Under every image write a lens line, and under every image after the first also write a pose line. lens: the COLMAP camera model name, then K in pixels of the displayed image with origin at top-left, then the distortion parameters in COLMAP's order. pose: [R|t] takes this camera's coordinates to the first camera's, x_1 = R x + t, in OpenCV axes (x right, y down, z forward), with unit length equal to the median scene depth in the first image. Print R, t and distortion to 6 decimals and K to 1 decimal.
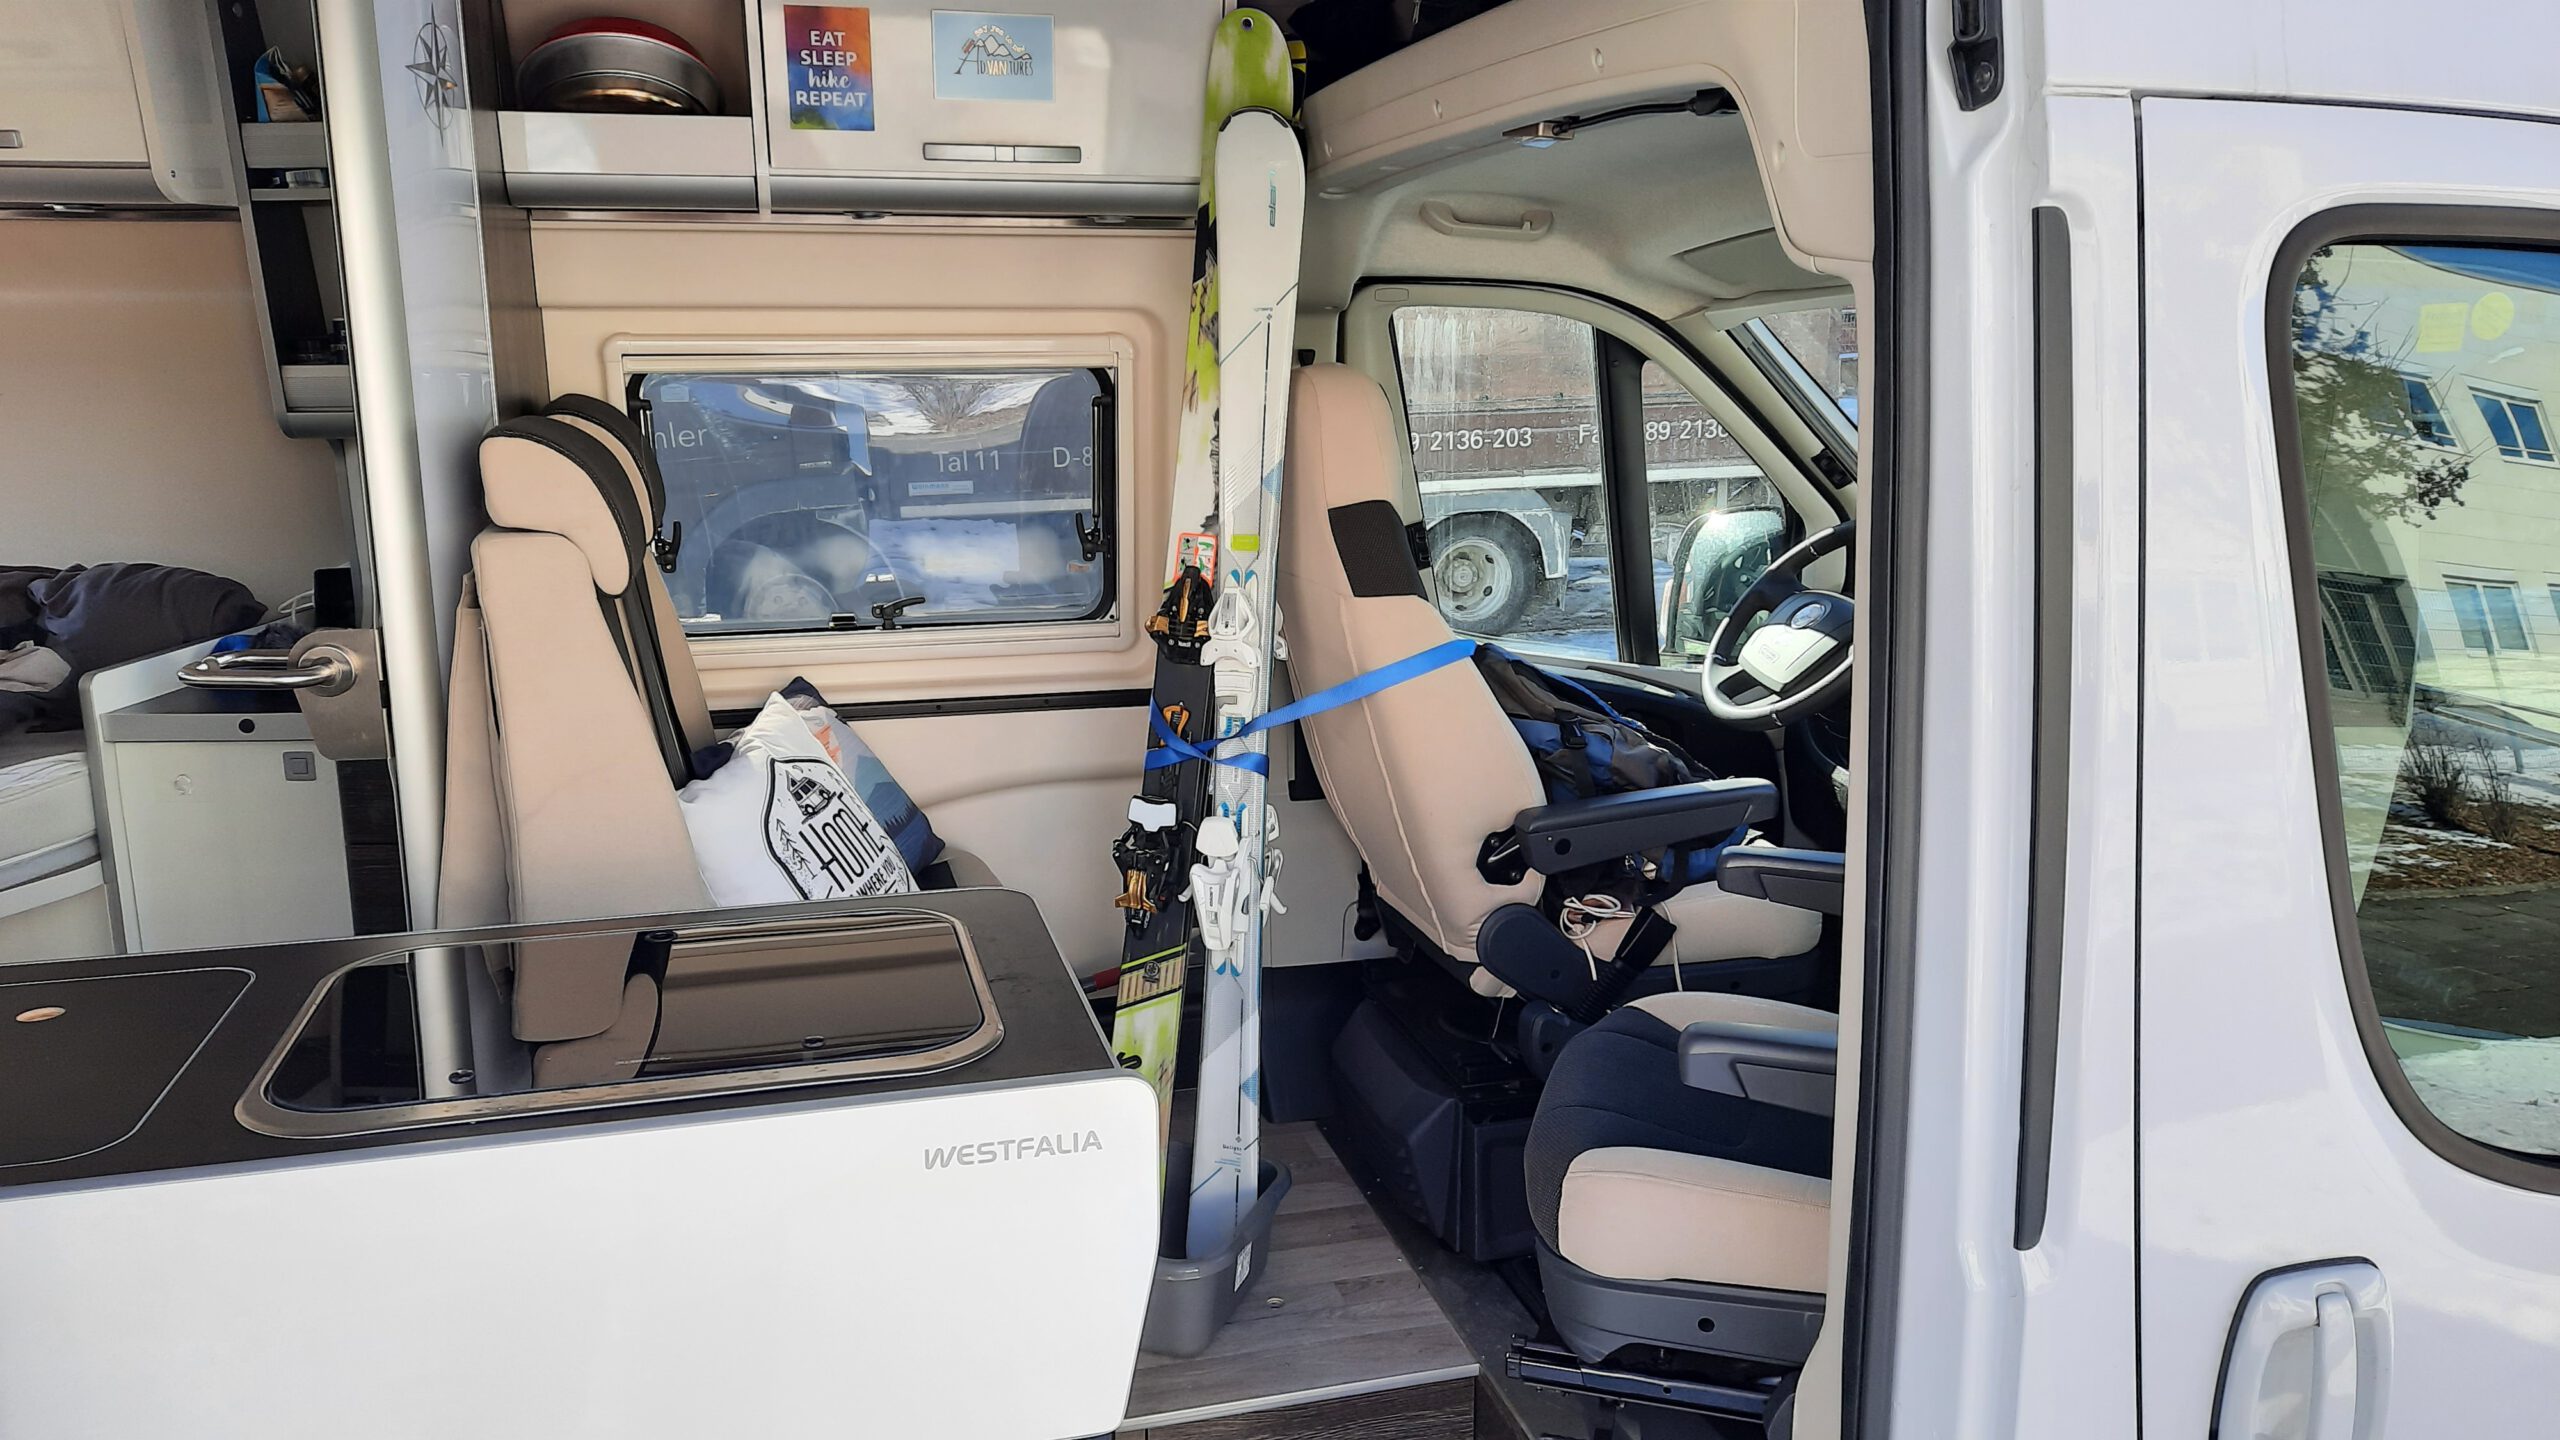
lens RADIAL K [[1906.1, 0, 1280.0], [0, 1906.1, 720.0], [0, 0, 1]] dist [0.076420, -0.078386]
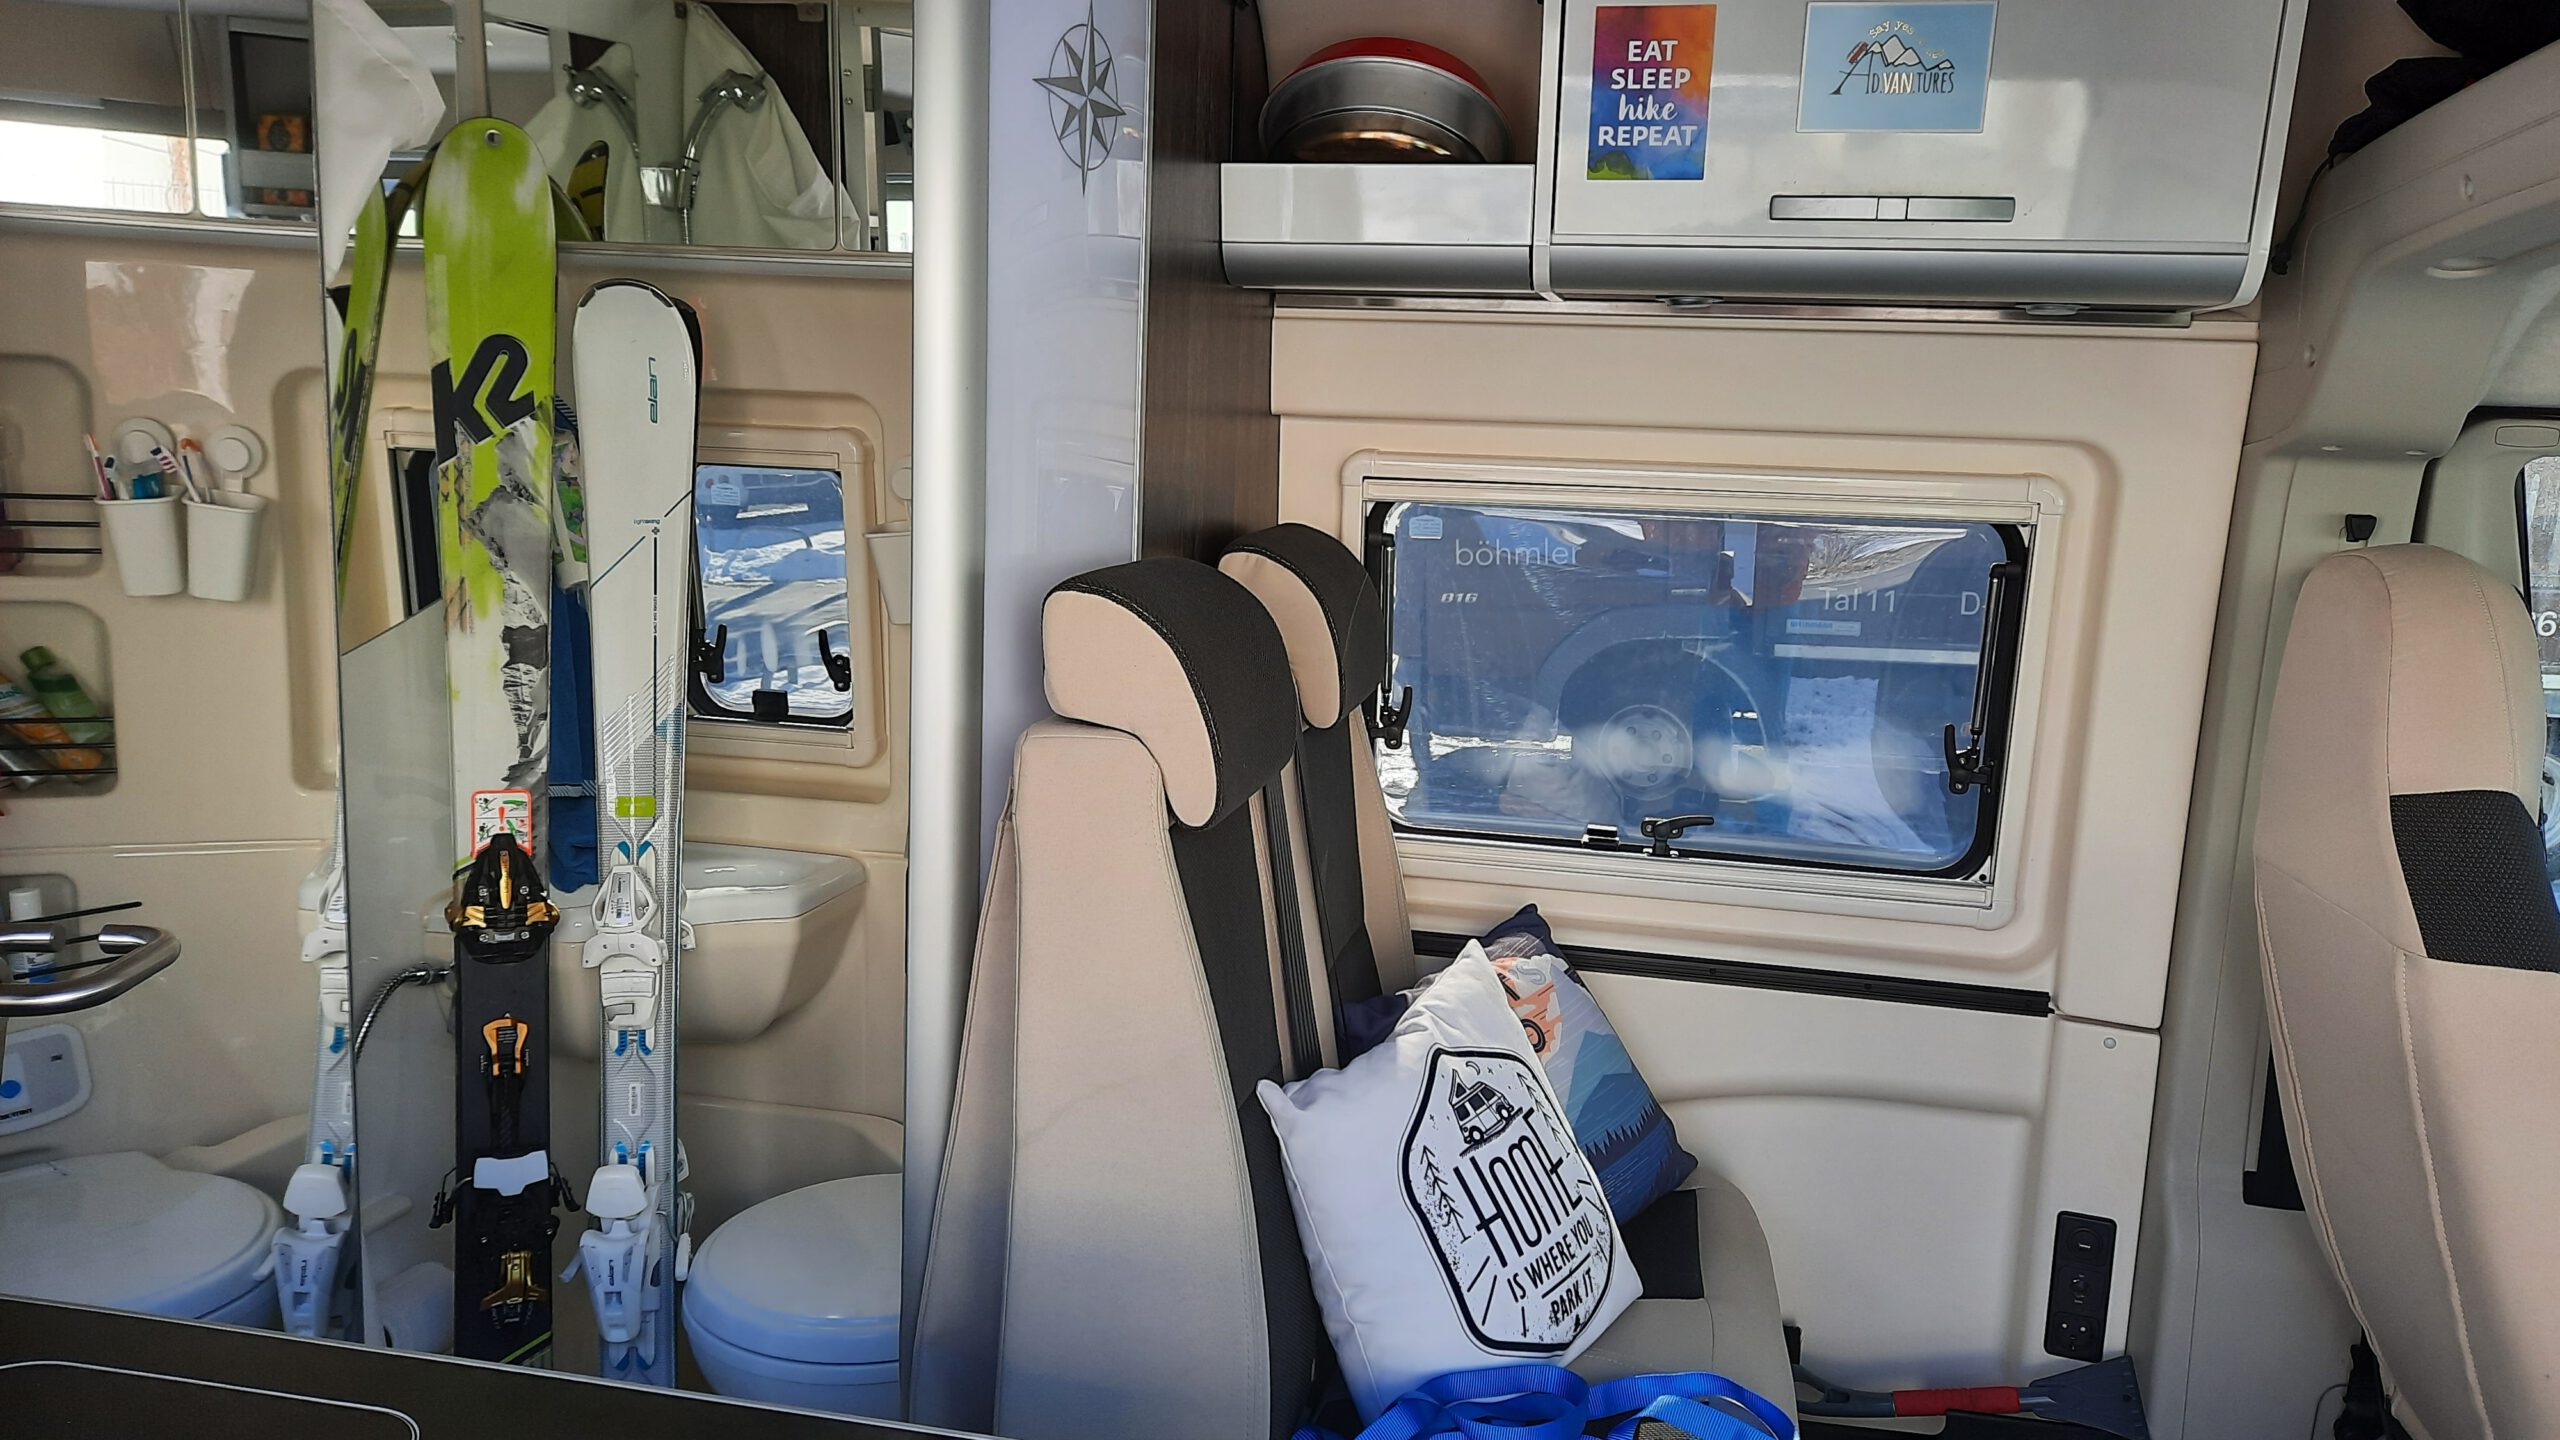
lens RADIAL K [[1906.1, 0, 1280.0], [0, 1906.1, 720.0], [0, 0, 1]] dist [0.076420, -0.078386]
pose [[0.892624, 0.108191, -0.437627, -0.020588], [-0.134120, 0.990550, -0.028676, -0.071036], [0.430389, 0.084291, 0.898699, 0.323073]]
